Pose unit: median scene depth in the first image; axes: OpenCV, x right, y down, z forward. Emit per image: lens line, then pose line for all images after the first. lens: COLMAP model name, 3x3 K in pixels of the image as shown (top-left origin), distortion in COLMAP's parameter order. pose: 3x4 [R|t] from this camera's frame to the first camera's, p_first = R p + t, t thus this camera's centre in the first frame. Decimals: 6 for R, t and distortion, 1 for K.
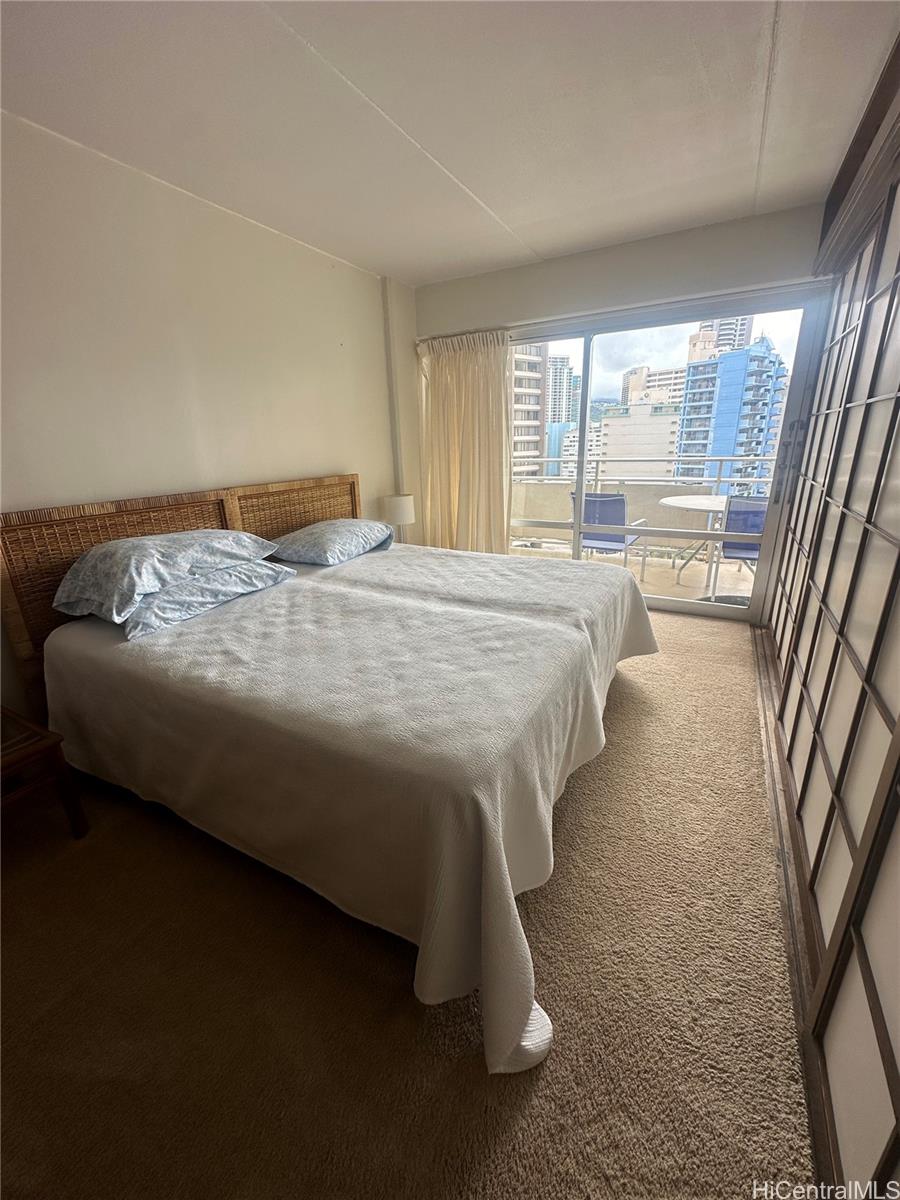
lens RADIAL K [[477.2, 0, 453.9], [0, 477.2, 596.5], [0, 0, 1]] dist [-0.002486, 0.000571]
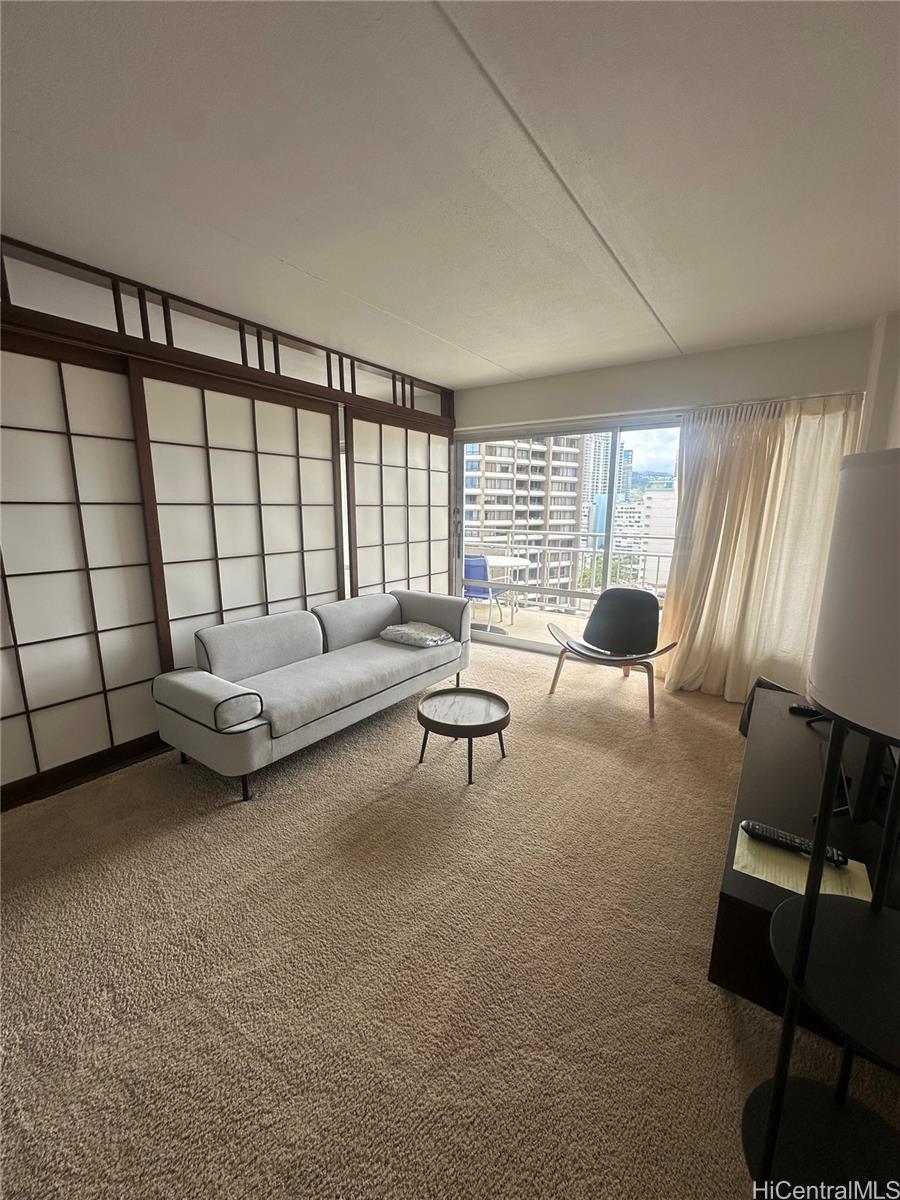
lens RADIAL K [[477.2, 0, 443.5], [0, 477.2, 596.2], [0, 0, 1]] dist [-0.002486, 0.000571]
pose [[0.991556, 0.055966, -0.116978, 0.977370], [-0.070622, 0.989620, -0.125156, 0.171705], [0.108759, 0.132361, 0.985217, -0.696658]]
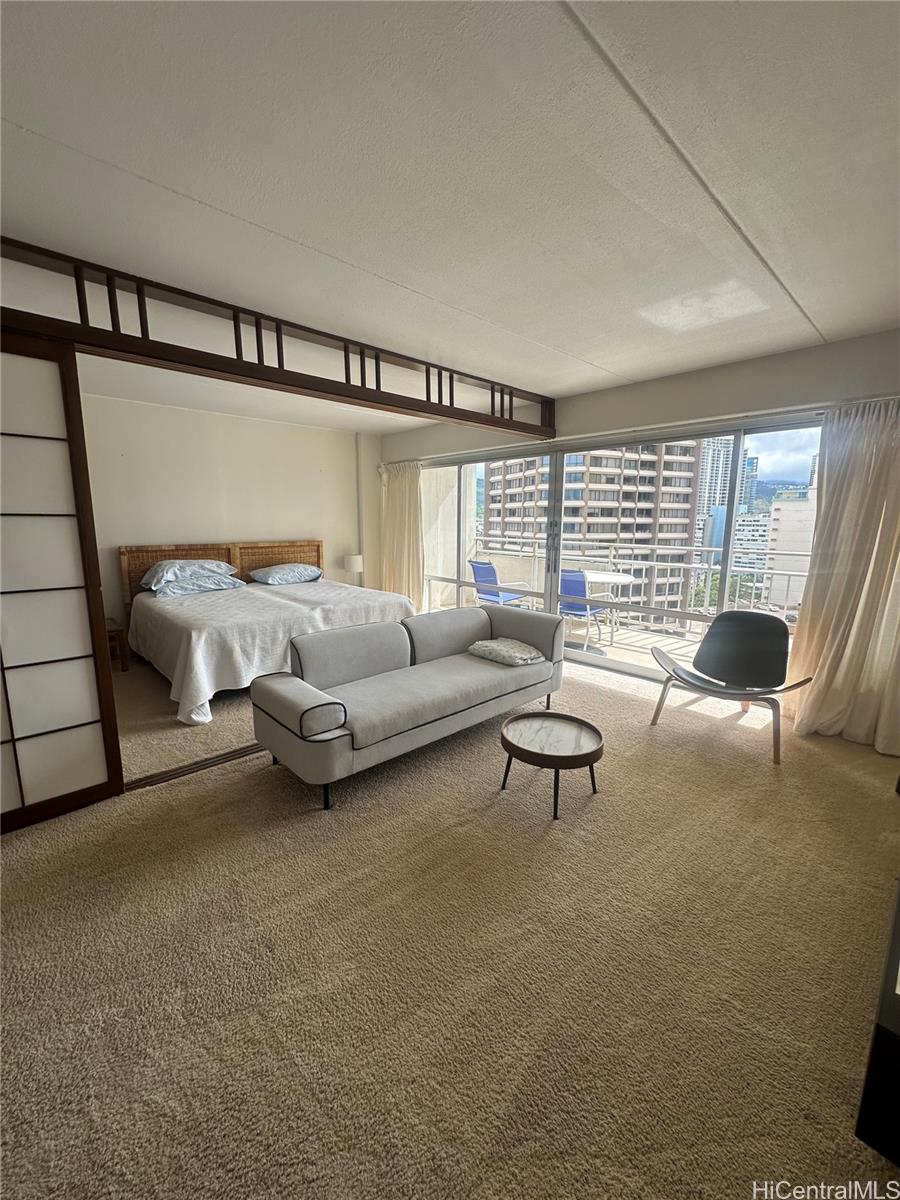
lens RADIAL K [[477.2, 0, 447.4], [0, 477.2, 600.2], [0, 0, 1]] dist [-0.002486, 0.000571]
pose [[0.947723, 0.083804, -0.307894, 0.999223], [-0.127464, 0.983996, -0.124516, 0.144863], [0.292532, 0.157252, 0.943238, -0.593314]]
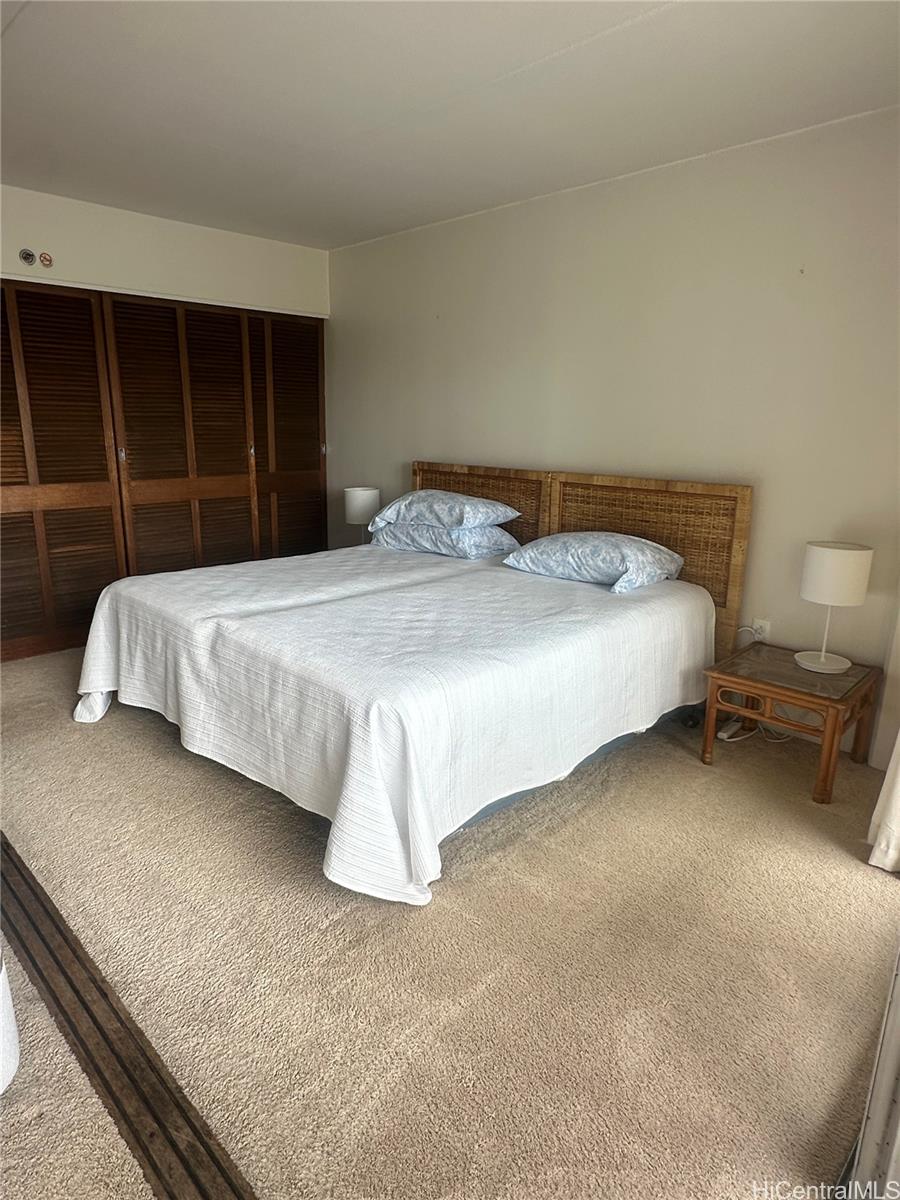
lens RADIAL K [[713.3, 0, 447.0], [0, 713.3, 602.5], [0, 0, 1]] dist [0.003016, -0.000841]
pose [[-0.278869, 0.264167, -0.923281, 0.981285], [-0.303539, 0.887886, 0.345721, -0.415098], [0.911096, 0.376662, -0.167419, 1.109435]]
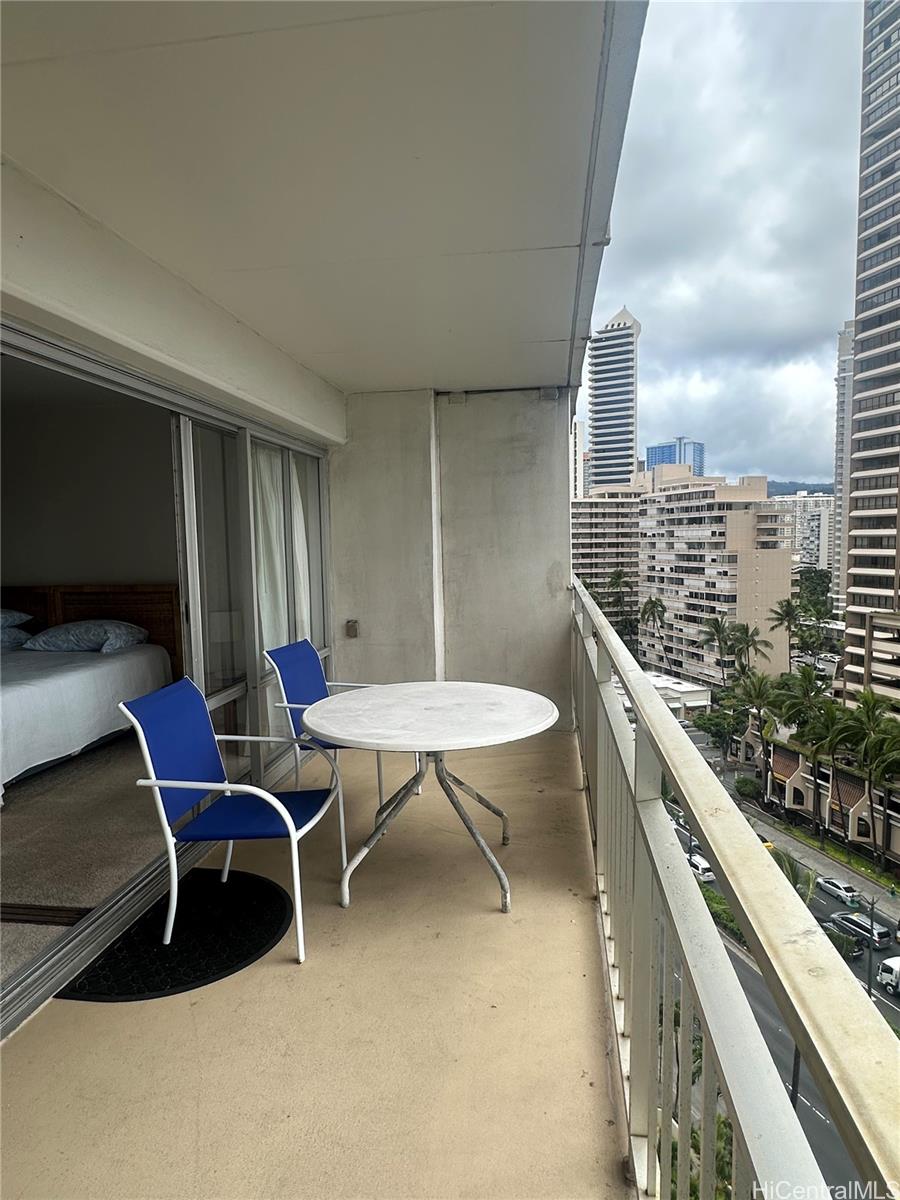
lens RADIAL K [[713.3, 0, 450.0], [0, 713.3, 600.9], [0, 0, 1]] dist [0.003016, -0.000841]
pose [[0.349381, 0.108807, -0.930642, 1.929638], [-0.285752, 0.958292, 0.004763, -0.522491], [0.892345, 0.264268, 0.365901, 1.250423]]
